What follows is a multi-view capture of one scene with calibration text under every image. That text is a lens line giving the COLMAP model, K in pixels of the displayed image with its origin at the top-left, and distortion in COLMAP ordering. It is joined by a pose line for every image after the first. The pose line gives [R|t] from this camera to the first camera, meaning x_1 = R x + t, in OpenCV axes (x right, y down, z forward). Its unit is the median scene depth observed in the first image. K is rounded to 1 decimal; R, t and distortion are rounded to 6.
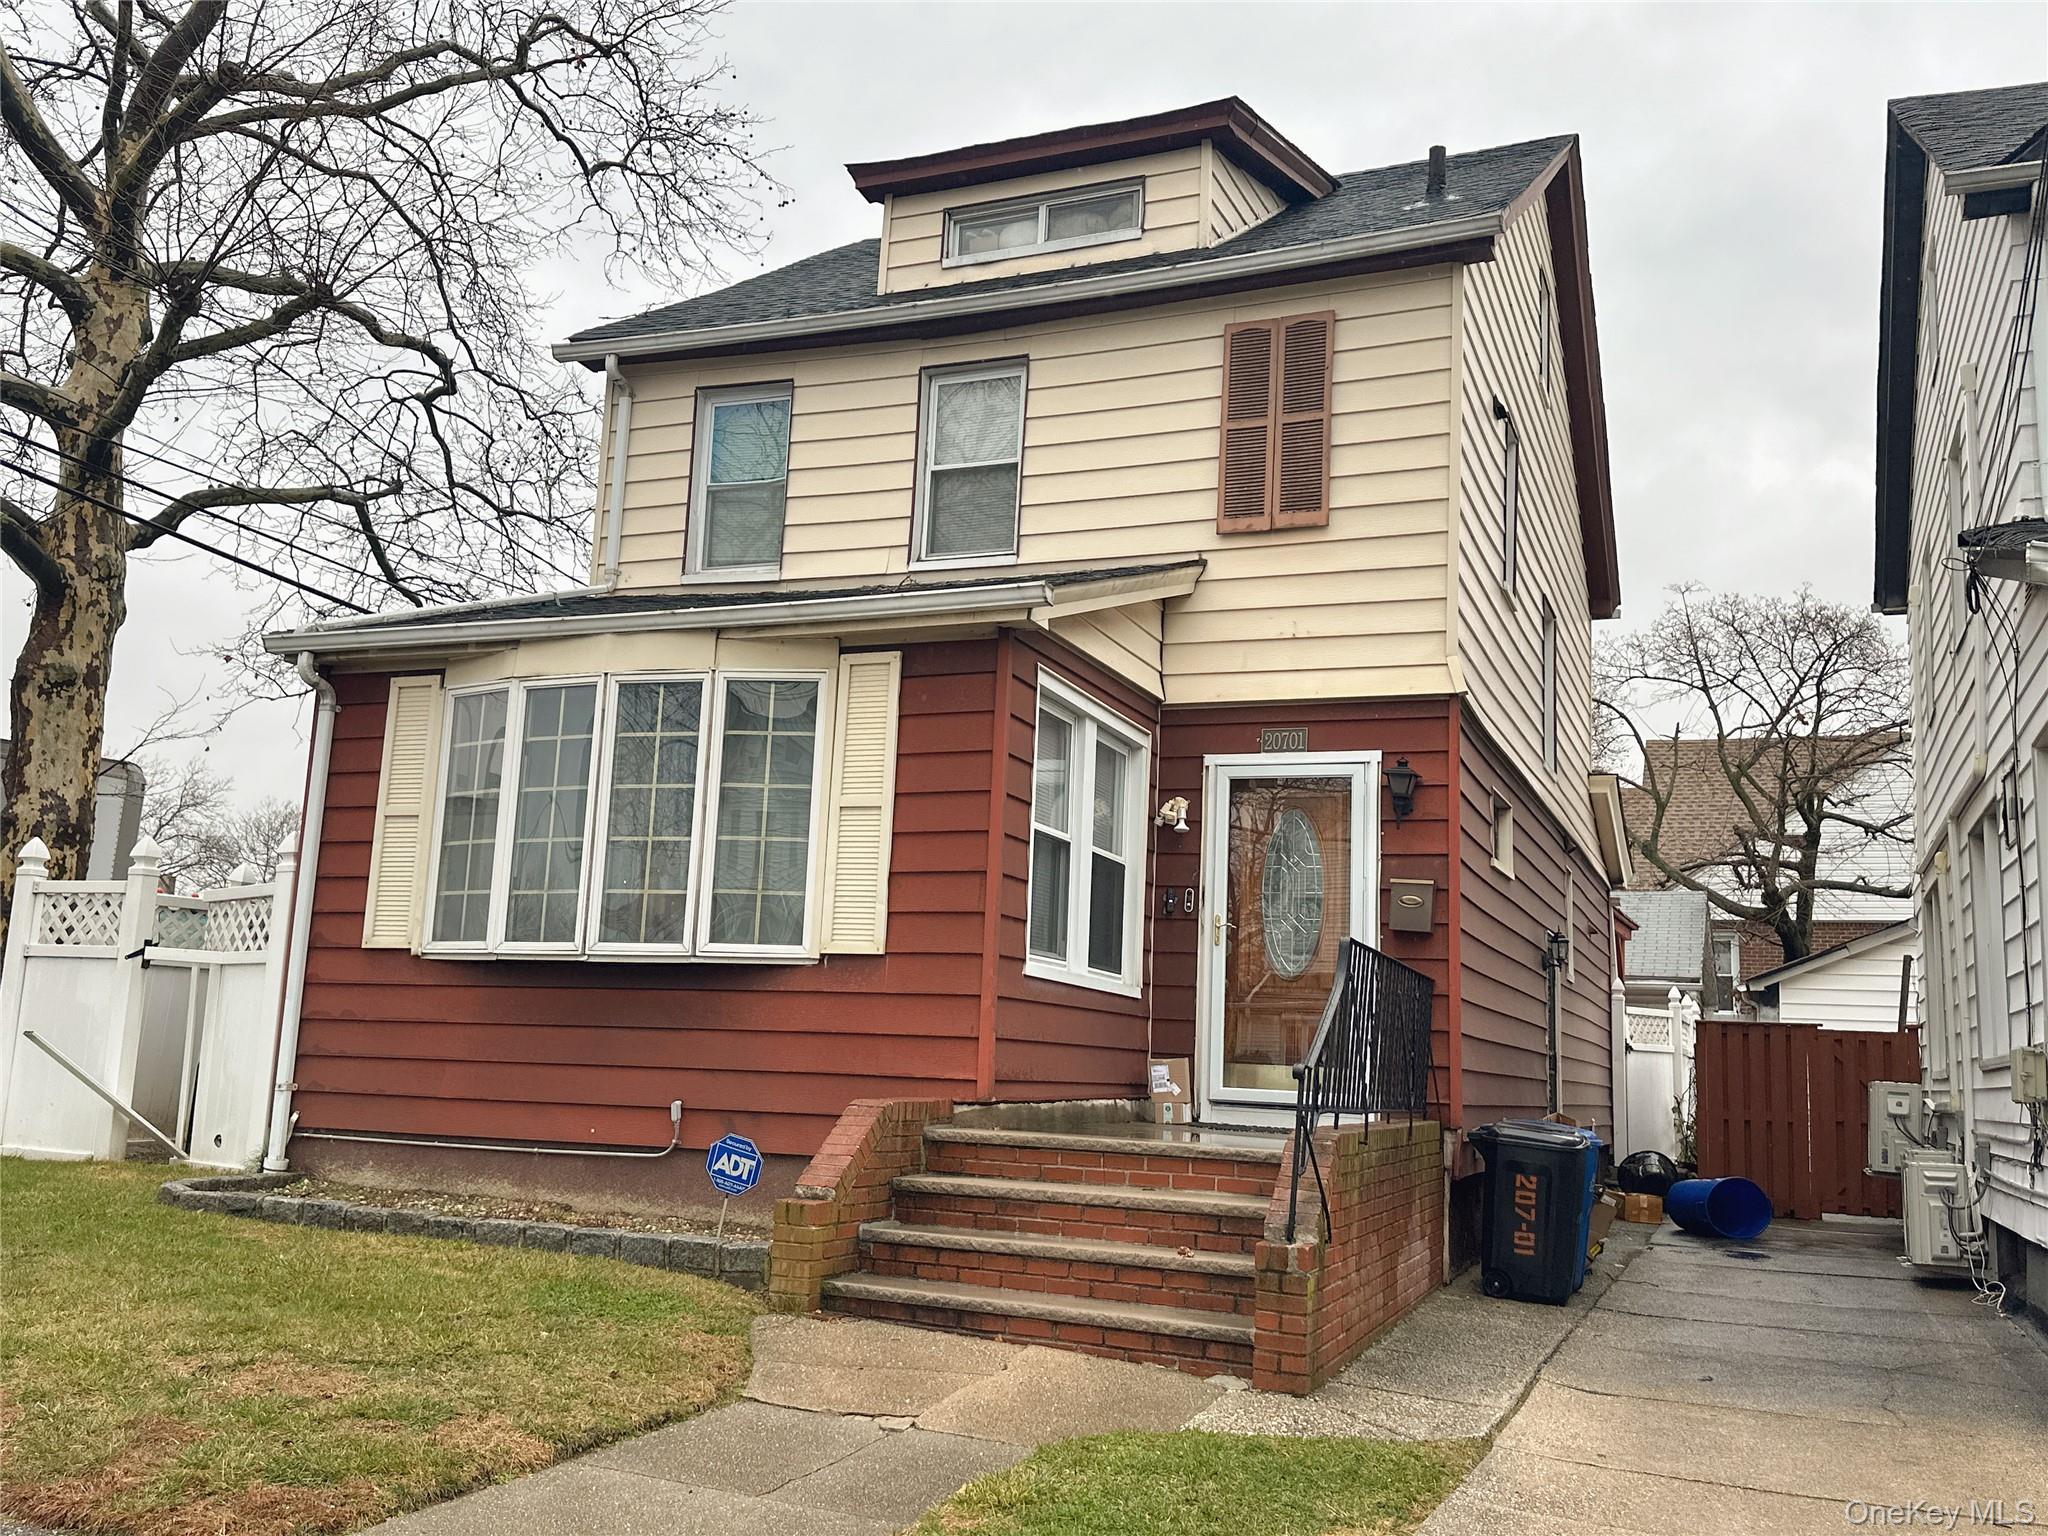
lens RADIAL K [[1843.9, 0, 1024.0], [0, 1843.9, 768.0], [0, 0, 1]] dist [0.230826, -0.470331]
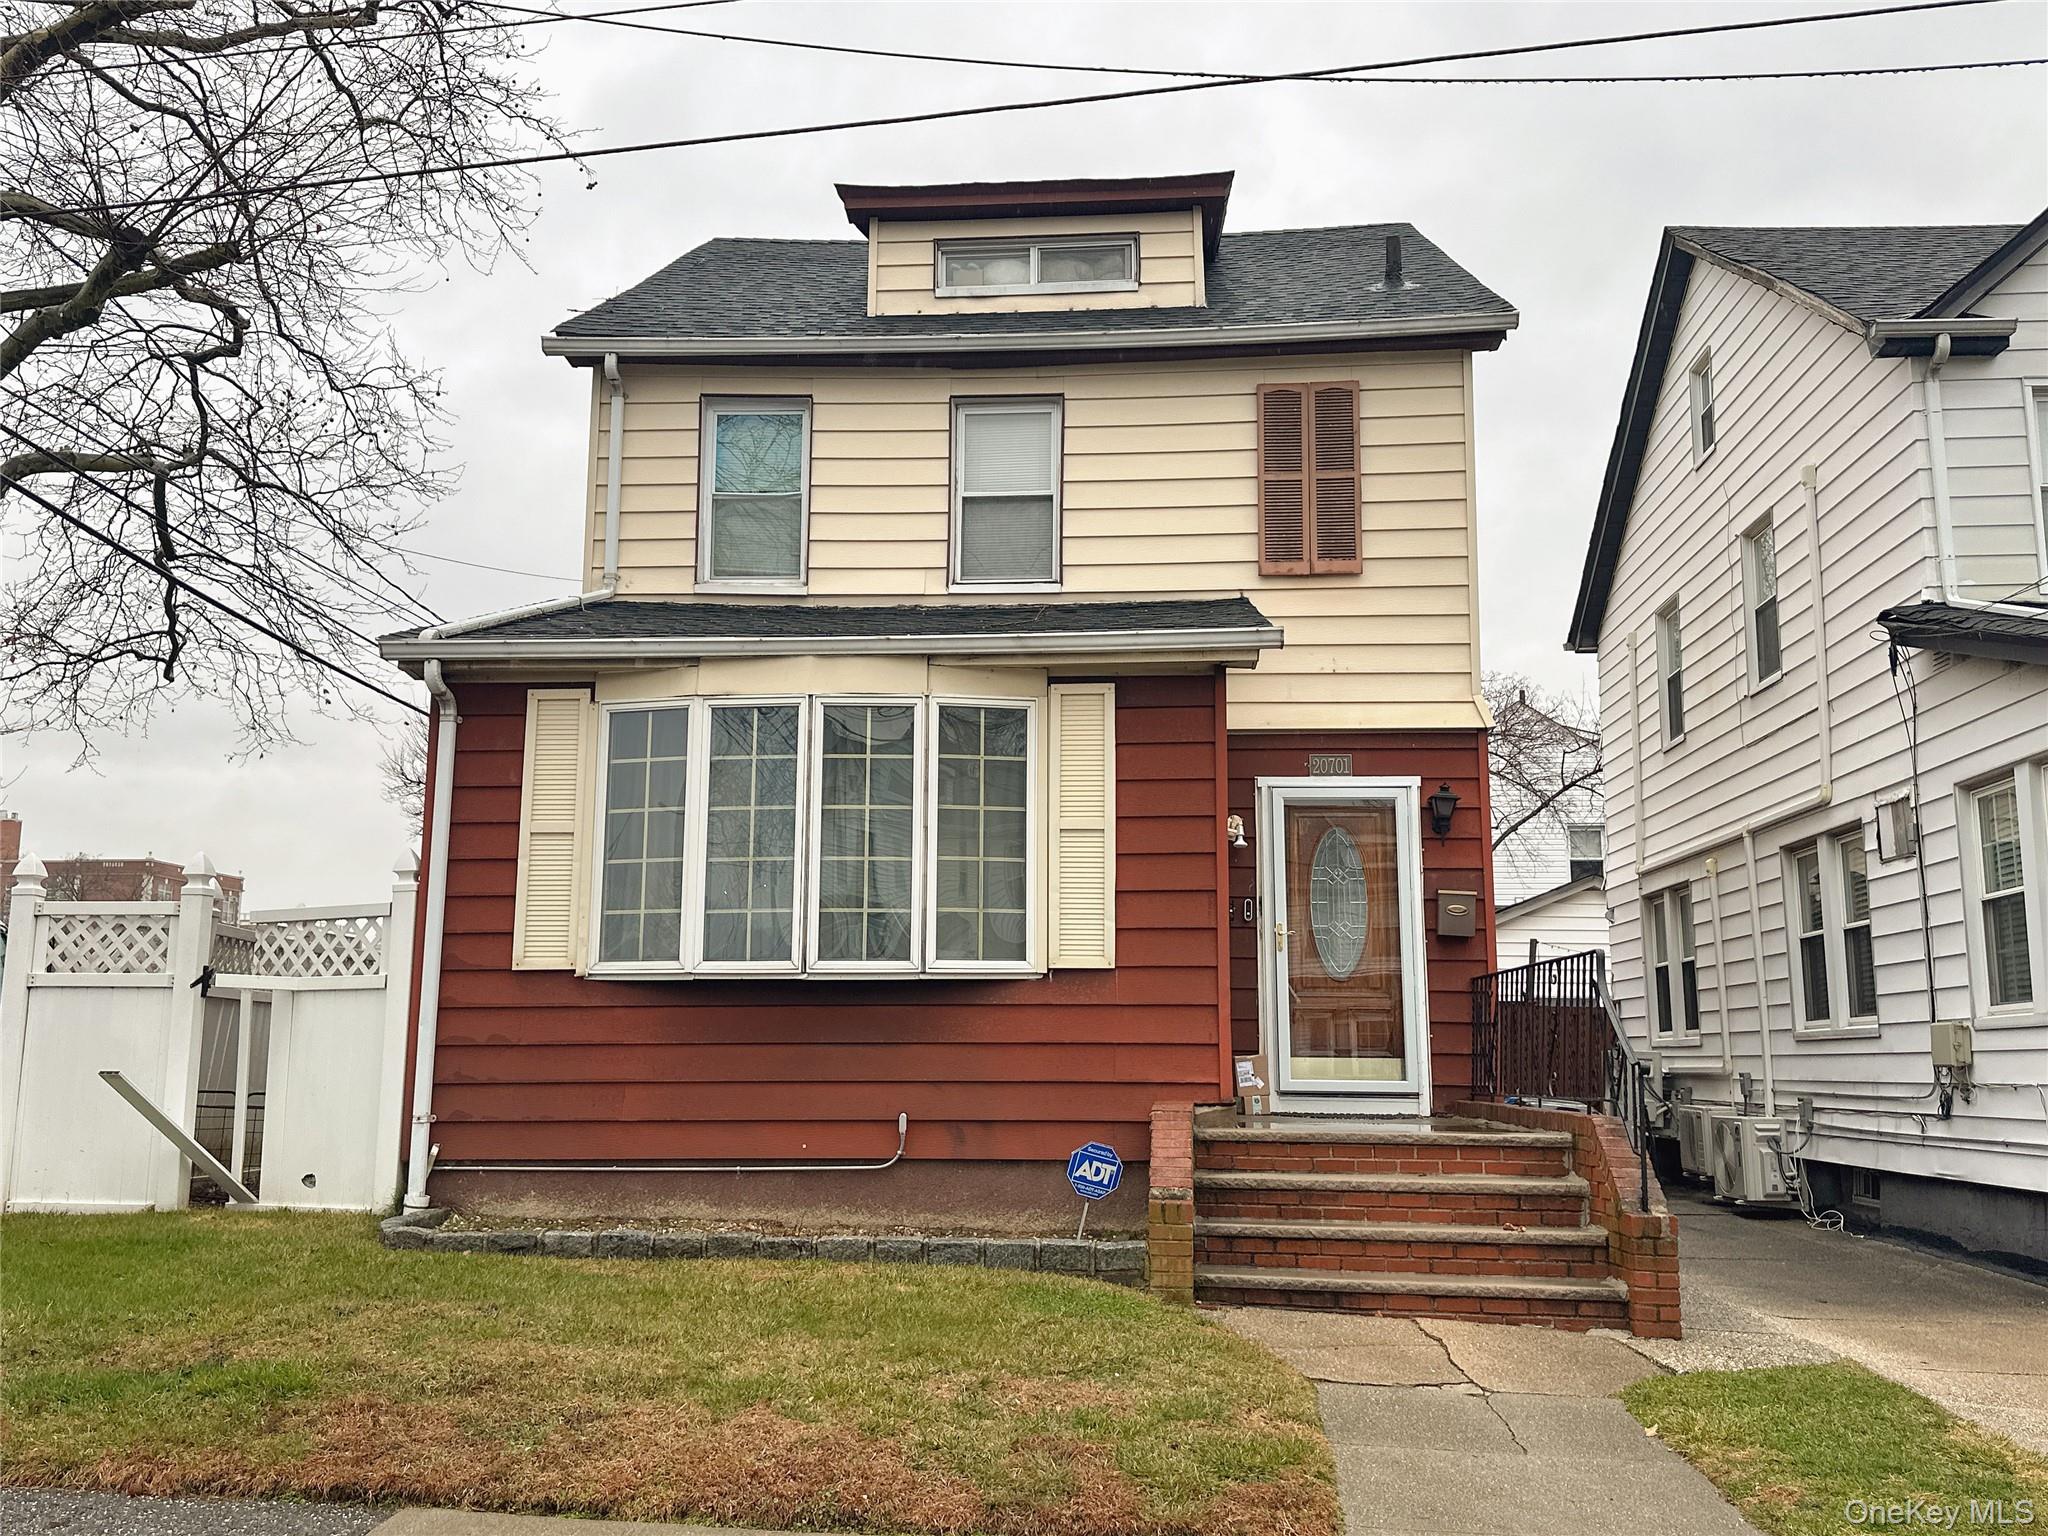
lens RADIAL K [[1843.9, 0, 1024.0], [0, 1843.9, 768.0], [0, 0, 1]] dist [0.230826, -0.470331]
pose [[0.943738, 0.013184, 0.330431, -0.418312], [-0.016163, 0.999850, 0.006269, -0.018073], [-0.330299, -0.011257, 0.943809, 0.009593]]
